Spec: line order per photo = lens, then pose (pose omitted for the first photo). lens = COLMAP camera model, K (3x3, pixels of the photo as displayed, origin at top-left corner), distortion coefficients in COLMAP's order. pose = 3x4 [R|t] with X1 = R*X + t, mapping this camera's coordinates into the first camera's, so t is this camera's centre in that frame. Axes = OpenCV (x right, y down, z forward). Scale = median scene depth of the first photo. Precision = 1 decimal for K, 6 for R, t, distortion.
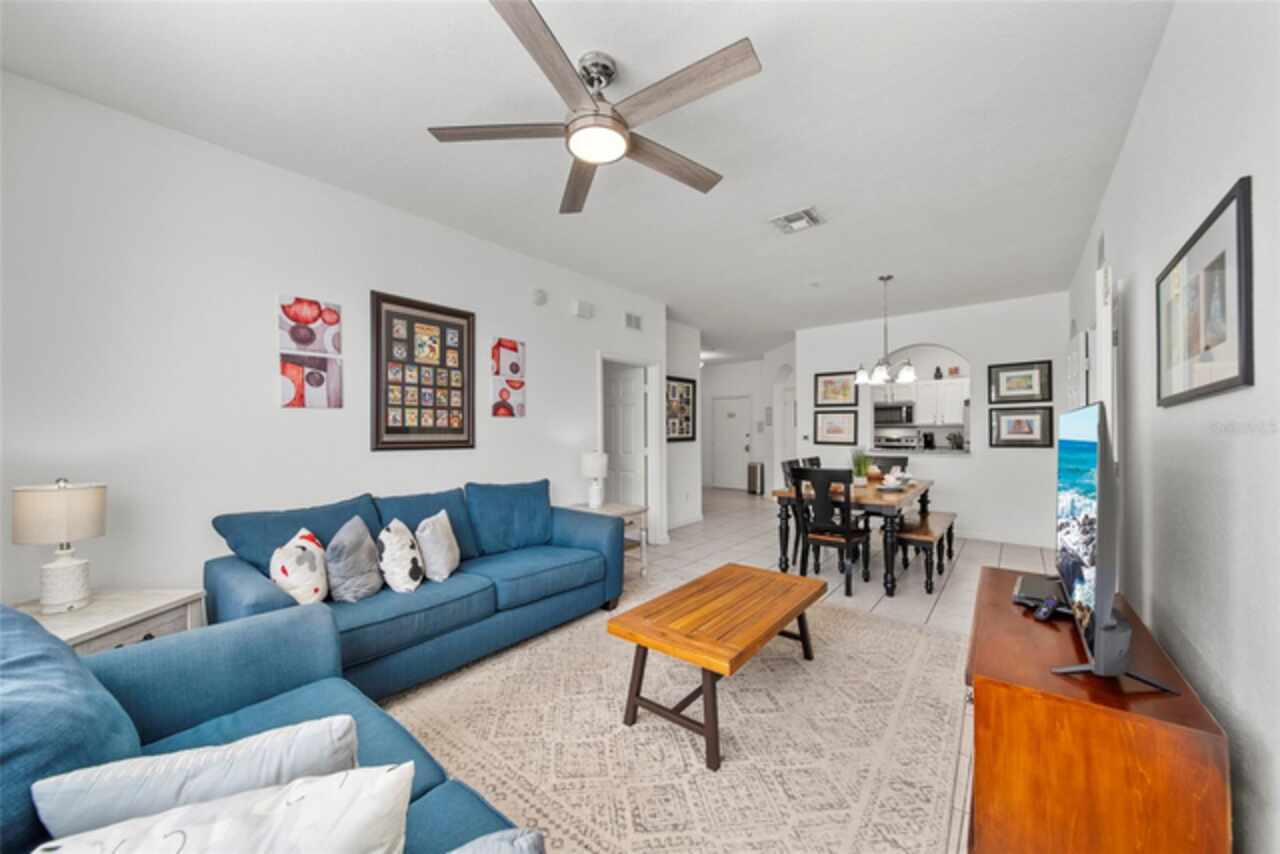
lens RADIAL K [[462.8, 0, 634.8], [0, 462.8, 429.2], [0, 0, 1]] dist [-0.001583, -0.000486]
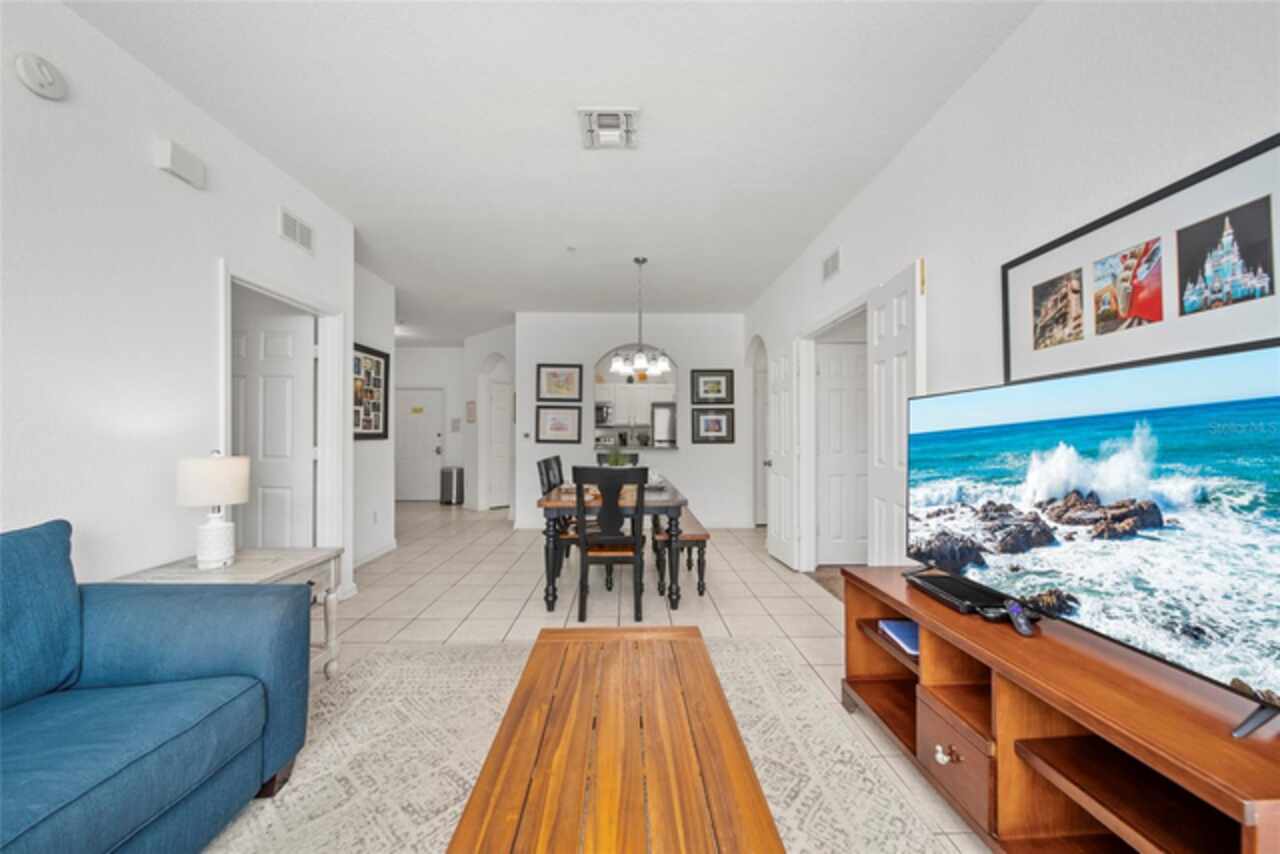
lens RADIAL K [[457.4, 0, 638.4], [0, 457.4, 432.8], [0, 0, 1]] dist [0.000001, -0.000142]
pose [[0.754620, 0.009421, 0.656094, -0.061497], [-0.008040, 0.999955, -0.005111, 0.024591], [-0.656113, -0.001418, 0.754661, 0.312567]]
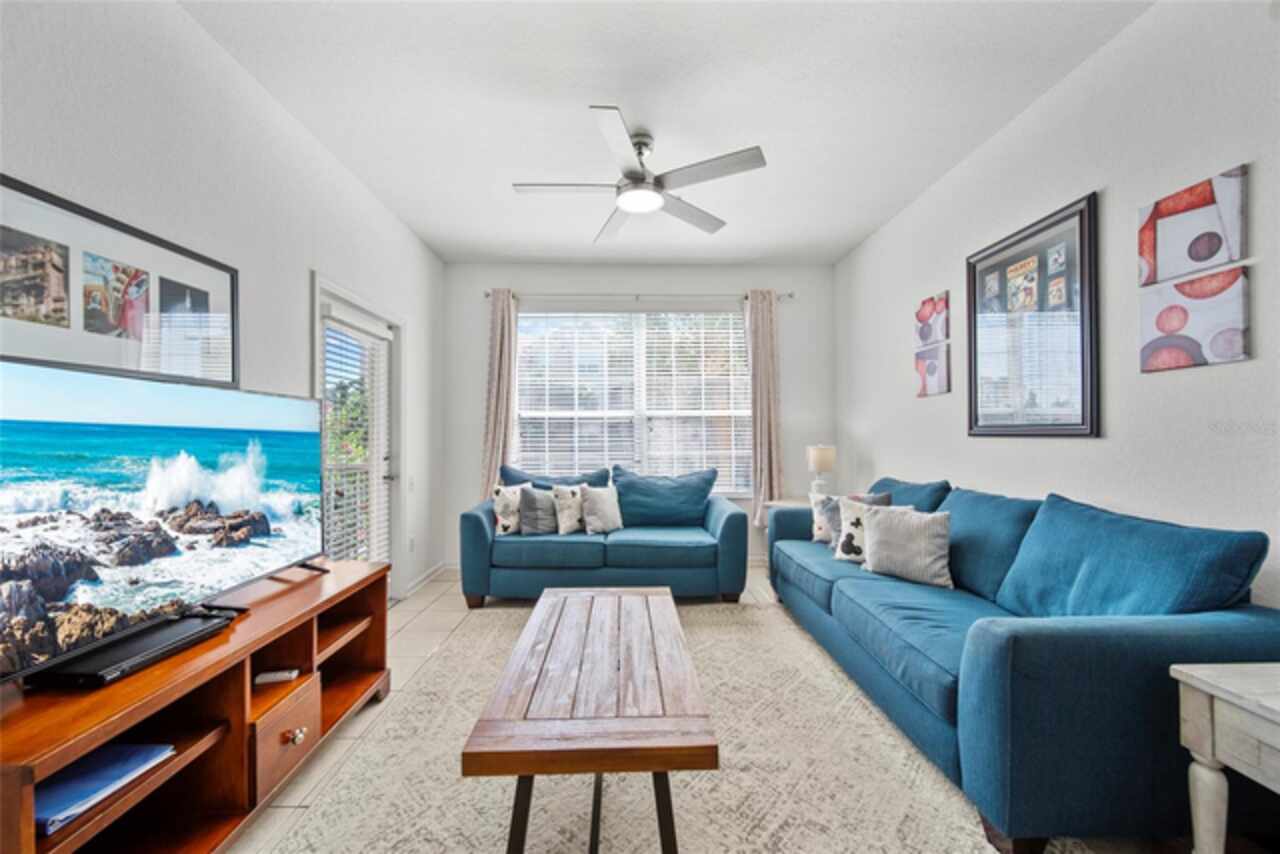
lens RADIAL K [[457.4, 0, 638.4], [0, 457.4, 432.8], [0, 0, 1]] dist [0.000001, -0.000142]
pose [[-0.747834, 0.004378, -0.663871, 0.333660], [0.014867, 0.999838, -0.010154, 0.026158], [0.663719, -0.017463, -0.747778, 0.829673]]
